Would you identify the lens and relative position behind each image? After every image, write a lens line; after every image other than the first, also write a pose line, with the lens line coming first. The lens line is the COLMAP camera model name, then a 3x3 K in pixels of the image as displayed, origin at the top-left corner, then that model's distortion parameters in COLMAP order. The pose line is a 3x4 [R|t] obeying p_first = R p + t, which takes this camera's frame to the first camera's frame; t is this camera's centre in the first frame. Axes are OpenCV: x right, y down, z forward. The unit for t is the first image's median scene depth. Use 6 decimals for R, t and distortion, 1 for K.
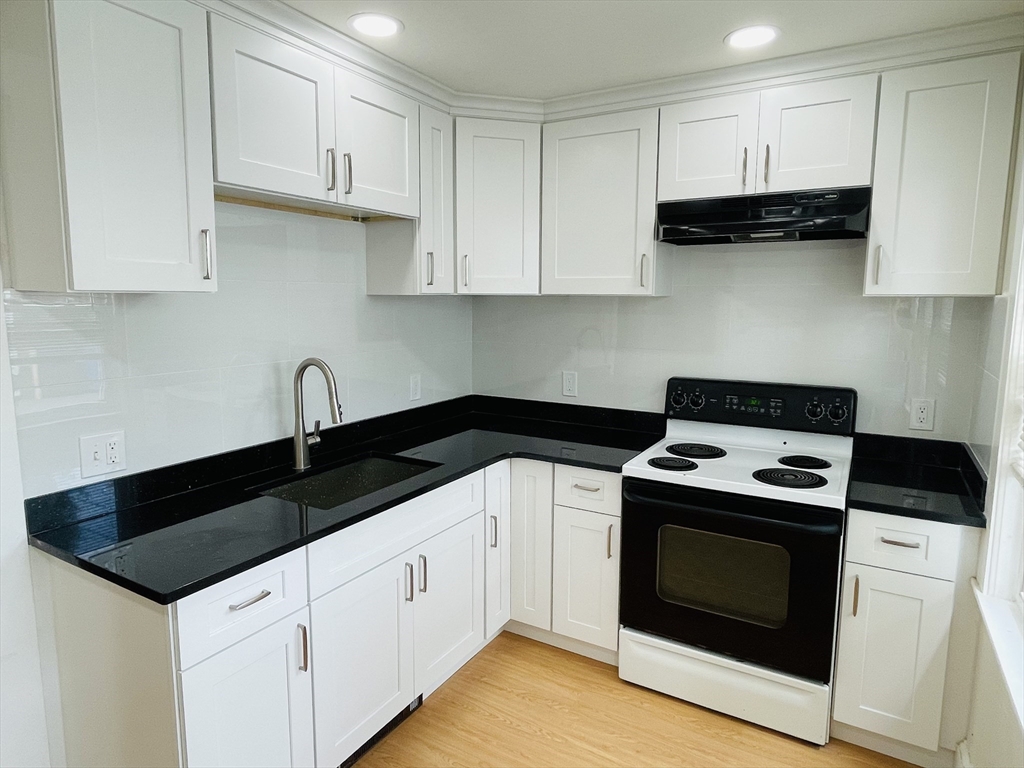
lens RADIAL K [[610.8, 0, 508.0], [0, 610.8, 382.0], [0, 0, 1]] dist [0.000978, -0.000296]
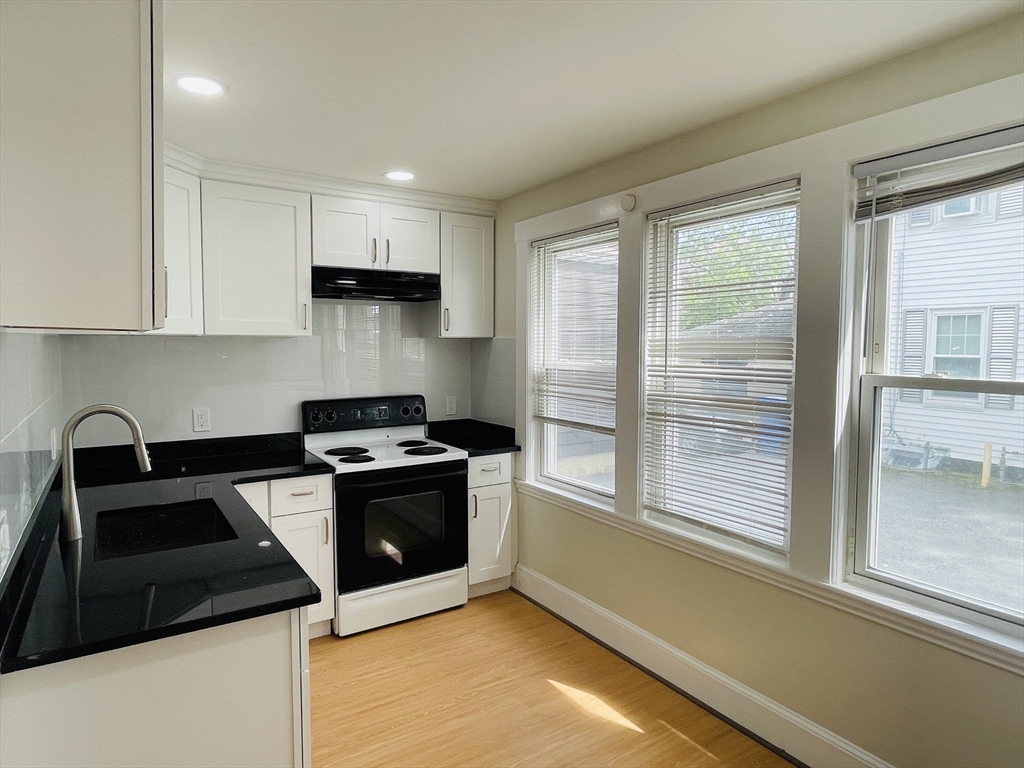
lens RADIAL K [[611.4, 0, 512.0], [0, 611.4, 384.0], [0, 0, 1]] dist [0.000693, -0.000241]
pose [[0.443231, -0.065194, 0.894034, -0.798512], [0.119635, 0.992732, 0.013080, -0.009597], [-0.888388, 0.101160, 0.447809, 0.067608]]
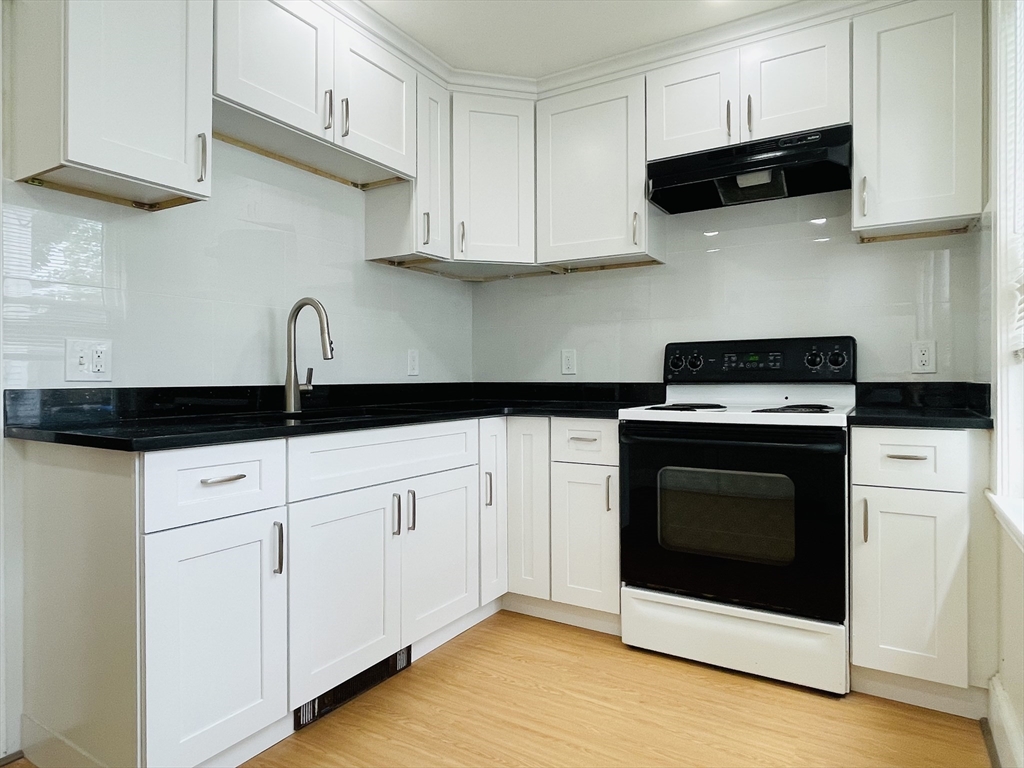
lens RADIAL K [[611.4, 0, 512.0], [0, 611.4, 384.0], [0, 0, 1]] dist [0.000693, -0.000241]
pose [[0.999861, -0.007668, -0.014837, 0.031549], [0.005775, 0.992305, -0.123682, 0.216559], [0.015671, 0.123580, 0.992211, 0.020915]]
